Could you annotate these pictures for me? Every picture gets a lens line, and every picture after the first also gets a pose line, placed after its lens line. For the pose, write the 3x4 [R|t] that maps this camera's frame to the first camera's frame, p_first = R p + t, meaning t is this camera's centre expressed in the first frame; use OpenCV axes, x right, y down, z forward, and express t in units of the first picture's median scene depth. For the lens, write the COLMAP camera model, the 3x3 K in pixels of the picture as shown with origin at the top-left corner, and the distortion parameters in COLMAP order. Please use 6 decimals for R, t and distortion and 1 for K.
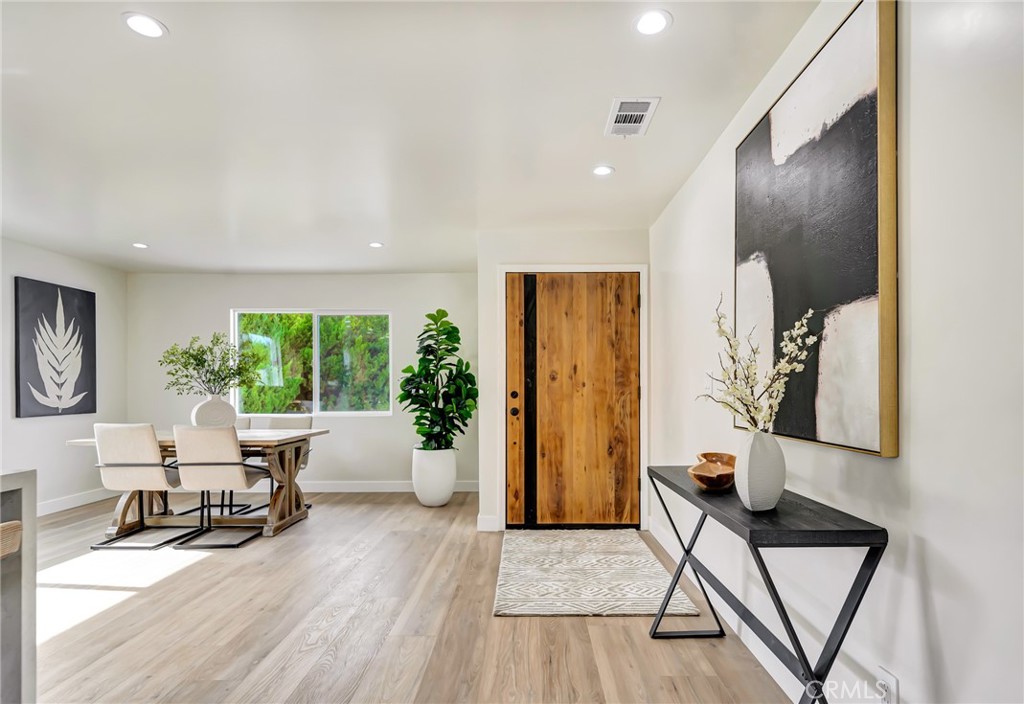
lens RADIAL K [[530.3, 0, 535.8], [0, 530.3, 386.0], [0, 0, 1]] dist [0.014124, -0.000143]
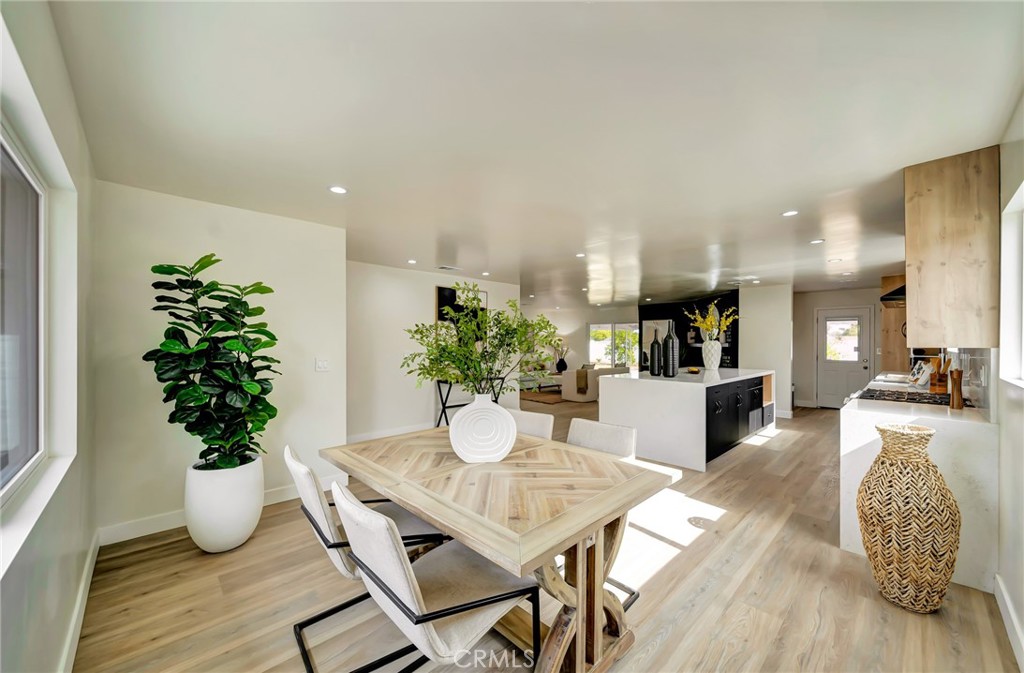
lens RADIAL K [[388.1, 0, 508.5], [0, 388.1, 342.0], [0, 0, 1]] dist [-0.000467, -0.000066]
pose [[-0.686221, 0.002175, 0.727390, -0.917725], [-0.000658, 0.999993, -0.003610, -0.044320], [-0.727393, -0.002956, -0.686215, 1.264779]]
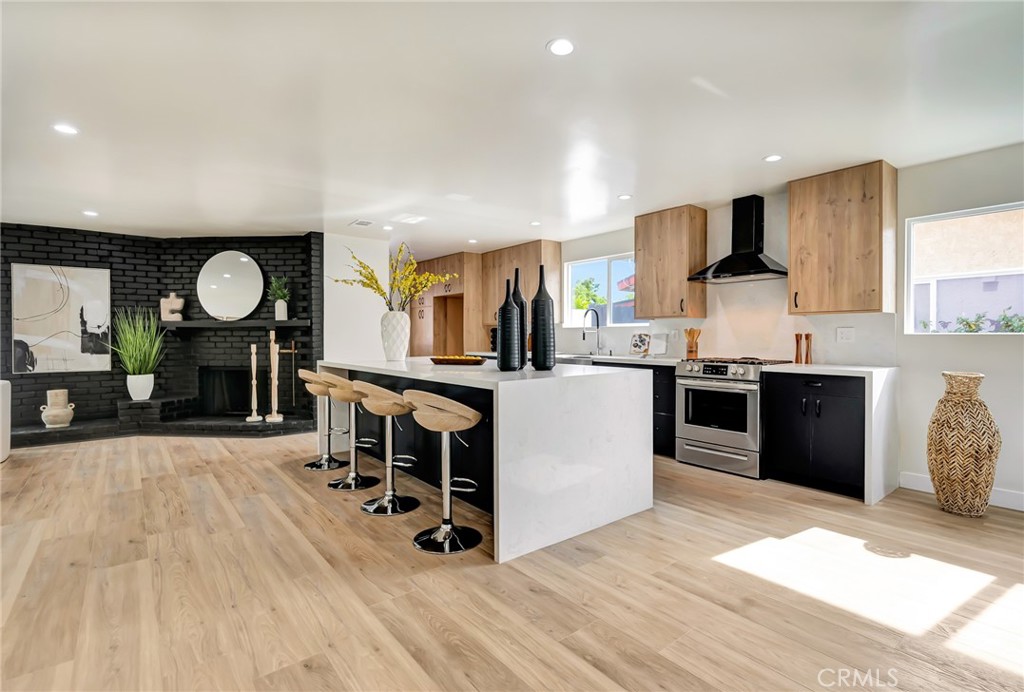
lens RADIAL K [[490.2, 0, 529.7], [0, 490.2, 340.5], [0, 0, 1]] dist [0.002724, 0.000414]
pose [[-0.775833, 0.010137, -0.630857, 0.020901], [0.005384, 0.999941, 0.009447, -0.001242], [0.630916, 0.003933, -0.775841, 0.768568]]
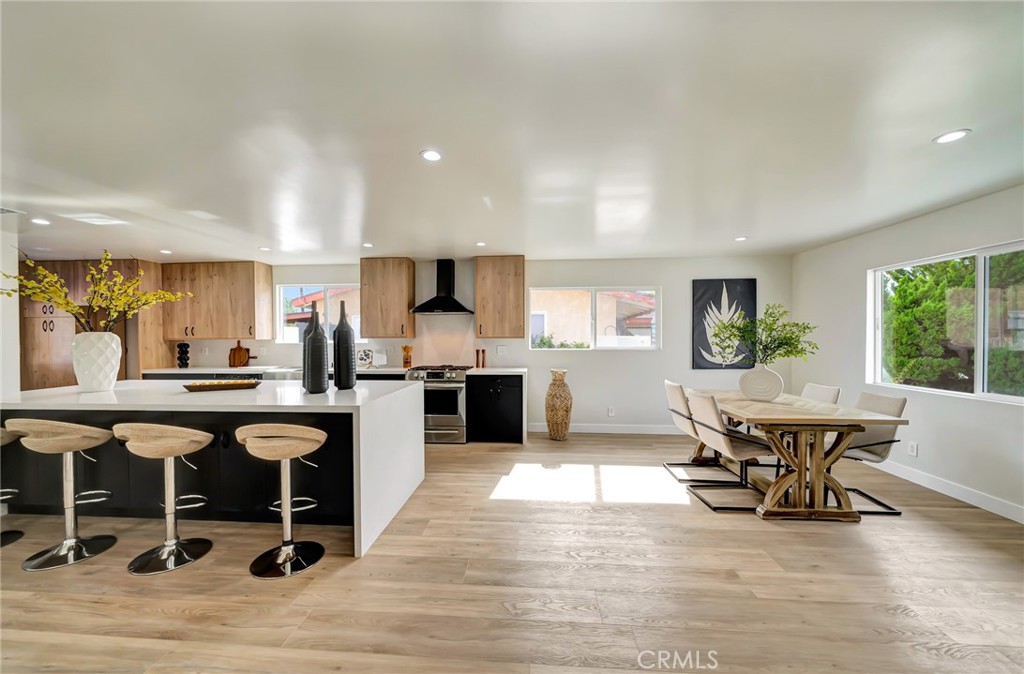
lens RADIAL K [[373.2, 0, 508.2], [0, 373.2, 345.6], [0, 0, 1]] dist [-0.004206, -0.000212]
pose [[-0.080542, 0.023175, -0.996482, 0.179676], [0.006845, 0.999719, 0.022697, -0.040263], [0.996728, -0.004993, -0.080678, 0.557376]]
